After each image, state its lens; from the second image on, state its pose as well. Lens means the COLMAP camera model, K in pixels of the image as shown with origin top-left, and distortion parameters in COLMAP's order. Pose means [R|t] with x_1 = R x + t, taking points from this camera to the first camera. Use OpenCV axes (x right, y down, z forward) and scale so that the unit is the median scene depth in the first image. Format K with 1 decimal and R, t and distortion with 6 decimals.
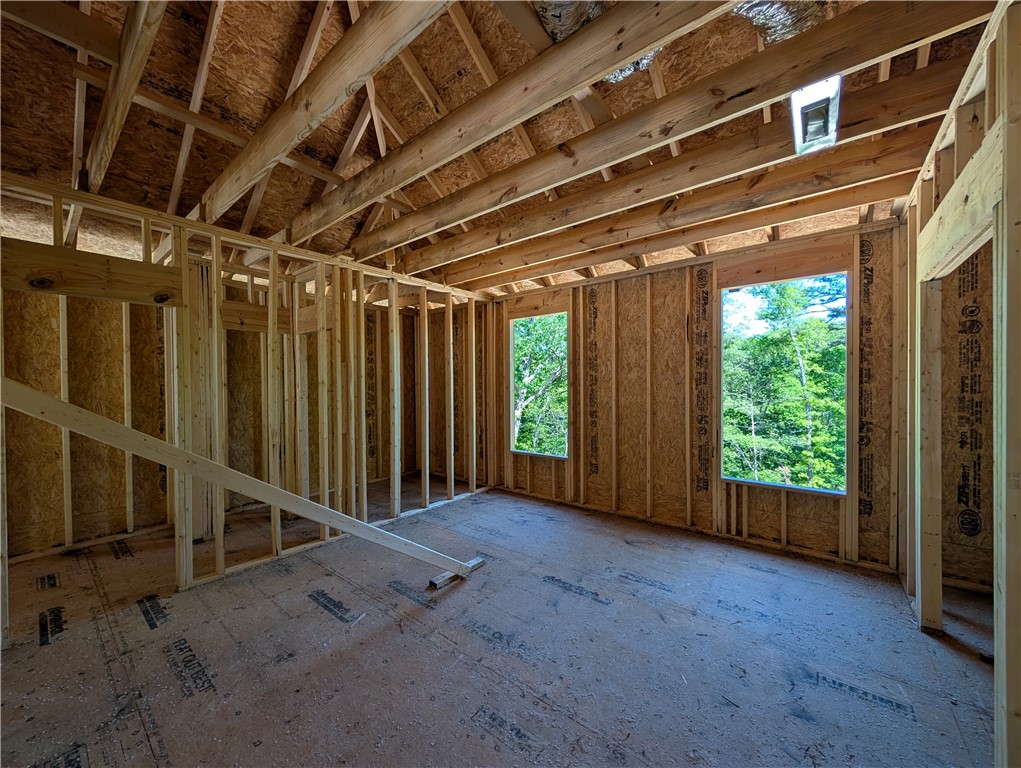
lens RADIAL K [[380.9, 0, 514.1], [0, 380.9, 386.3], [0, 0, 1]] dist [0.000619, -0.000334]
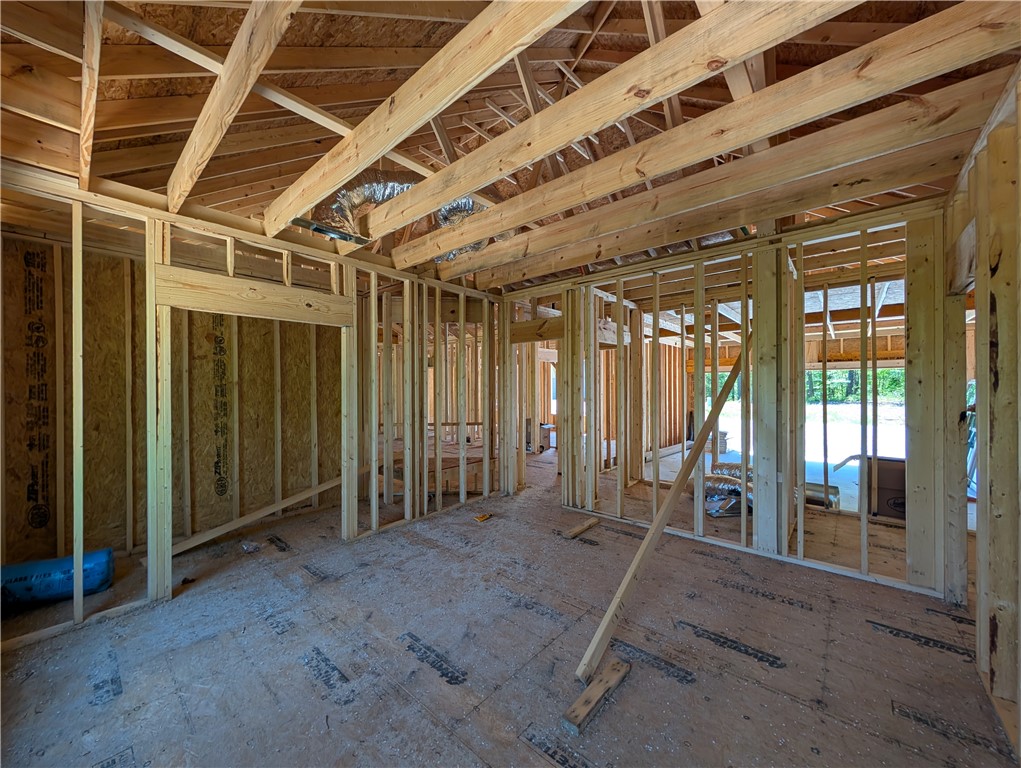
lens RADIAL K [[380.9, 0, 510.9], [0, 380.9, 384.0], [0, 0, 1]] dist [0.000619, -0.000334]
pose [[-0.998837, 0.014199, 0.046085, -0.044189], [0.014658, 0.999846, 0.009644, -0.016756], [-0.045941, 0.010308, -0.998891, 1.808497]]
